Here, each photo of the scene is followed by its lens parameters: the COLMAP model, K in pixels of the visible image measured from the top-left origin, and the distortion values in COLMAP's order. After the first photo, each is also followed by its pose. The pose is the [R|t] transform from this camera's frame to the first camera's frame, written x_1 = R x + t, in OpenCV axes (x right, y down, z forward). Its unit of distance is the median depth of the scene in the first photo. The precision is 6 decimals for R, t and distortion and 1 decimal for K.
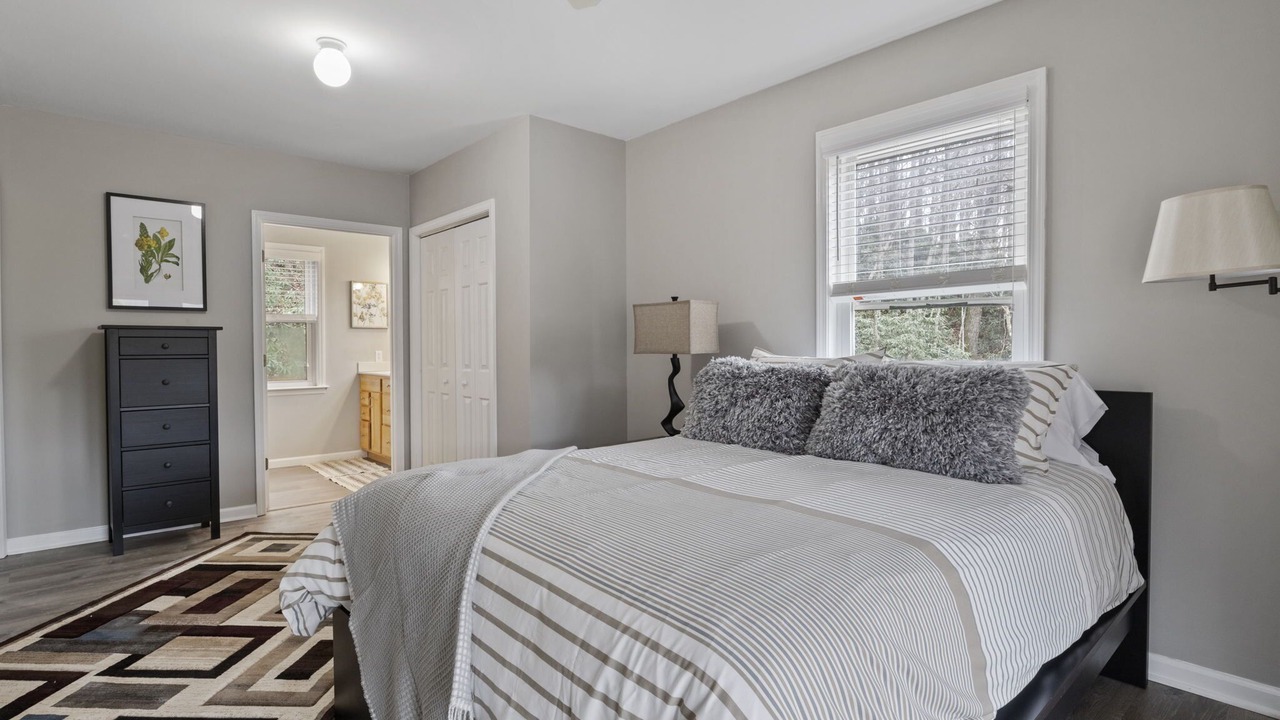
lens RADIAL K [[635.5, 0, 637.0], [0, 635.5, 357.5], [0, 0, 1]] dist [-0.005342, 0.000109]
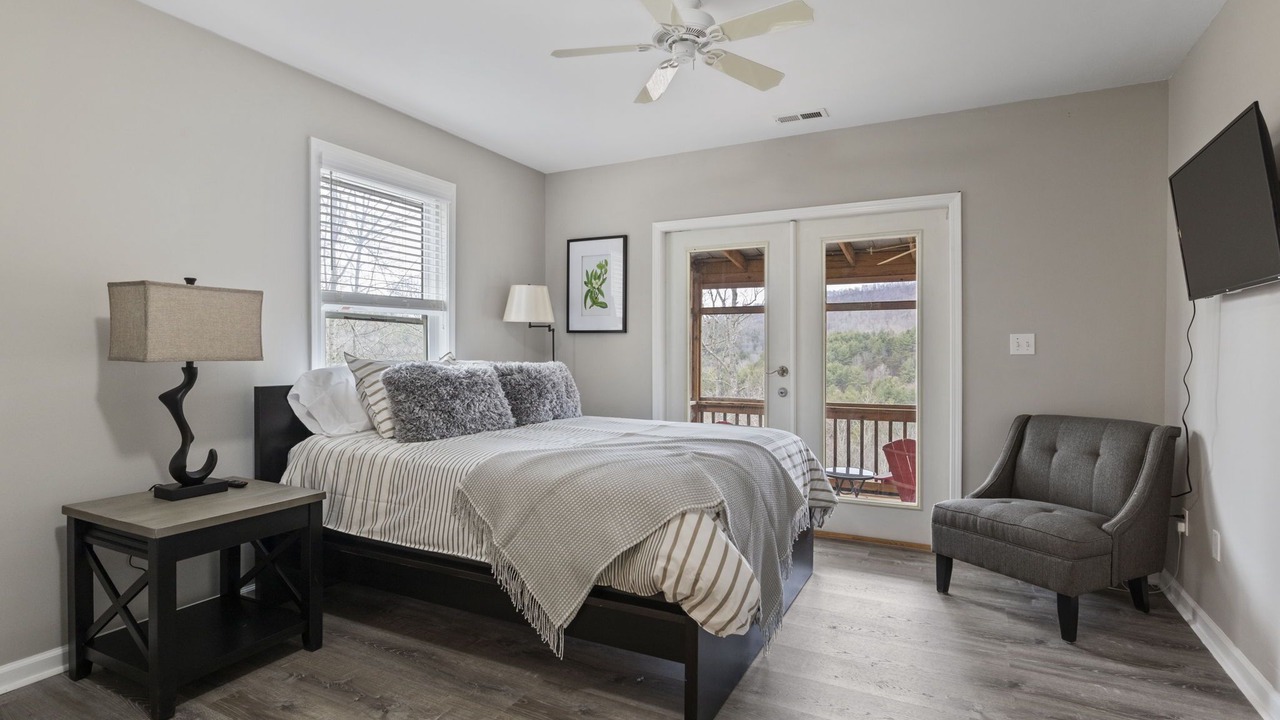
lens RADIAL K [[635.5, 0, 637.0], [0, 635.5, 357.5], [0, 0, 1]] dist [-0.005342, 0.000109]
pose [[-0.384770, -0.012532, 0.922928, -0.757304], [0.016301, 0.999660, 0.020369, -0.016446], [-0.922869, 0.022882, -0.384434, 0.824223]]
